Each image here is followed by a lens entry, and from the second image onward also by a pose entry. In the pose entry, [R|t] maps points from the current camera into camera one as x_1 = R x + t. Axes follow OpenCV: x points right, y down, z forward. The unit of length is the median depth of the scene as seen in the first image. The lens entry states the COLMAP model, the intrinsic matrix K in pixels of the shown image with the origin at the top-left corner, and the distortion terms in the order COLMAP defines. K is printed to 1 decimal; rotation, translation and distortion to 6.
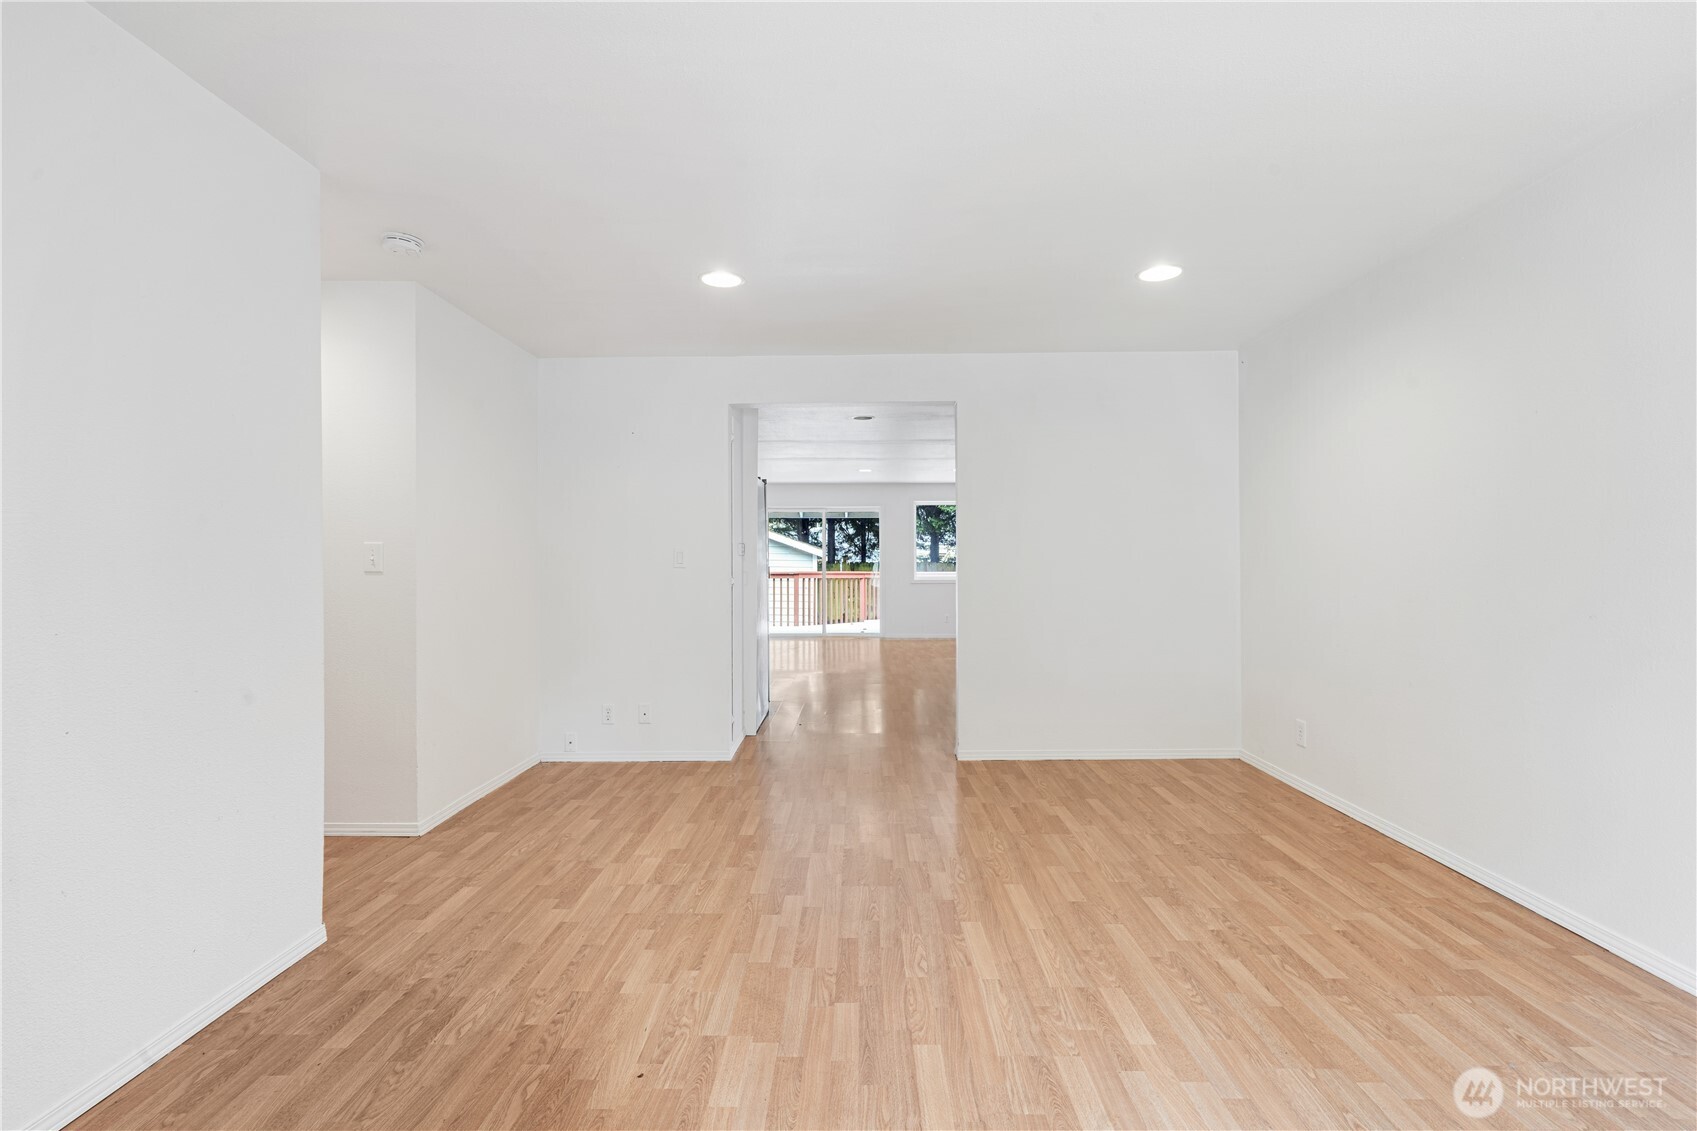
lens RADIAL K [[771.7, 0, 846.3], [0, 771.7, 564.6], [0, 0, 1]] dist [-0.002103, 0.000648]
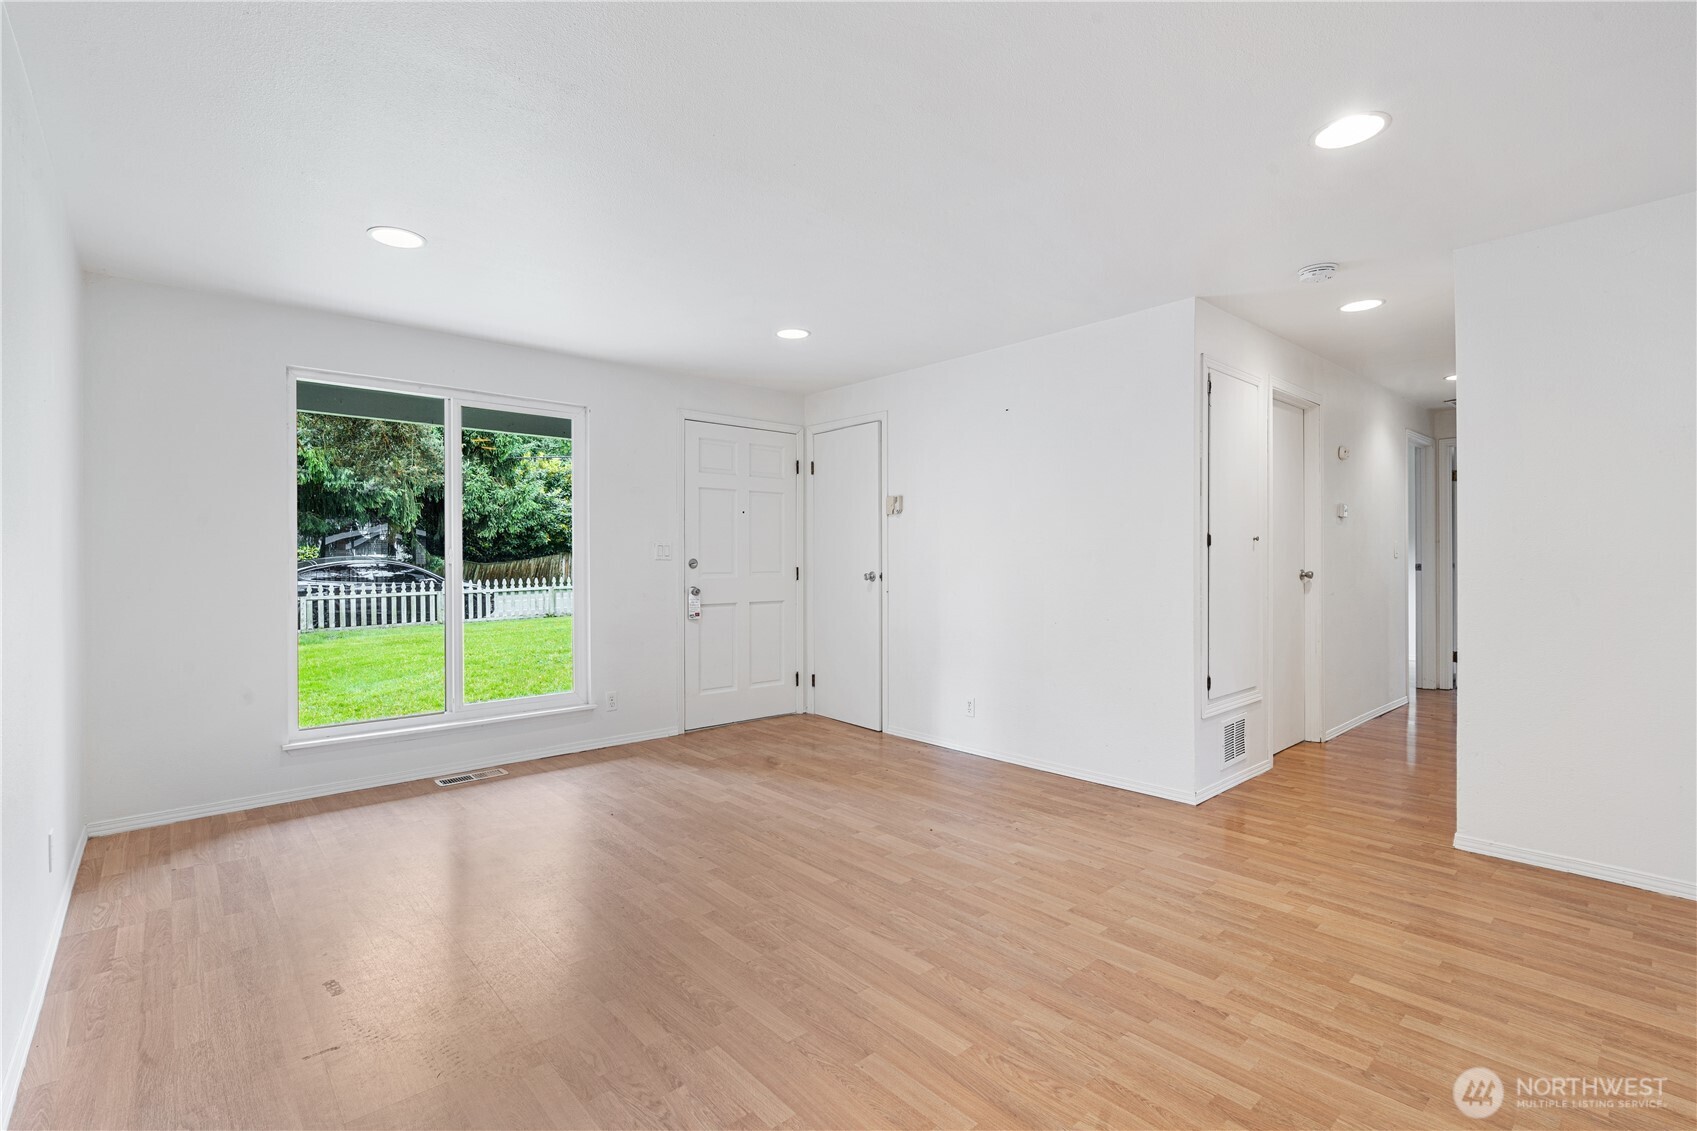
lens RADIAL K [[771.7, 0, 846.3], [0, 771.7, 564.6], [0, 0, 1]] dist [-0.002103, 0.000648]
pose [[-0.736237, 0.013066, -0.676598, 0.793959], [0.009140, 0.999914, 0.009364, -0.005063], [0.676662, 0.000710, -0.736294, 1.543930]]
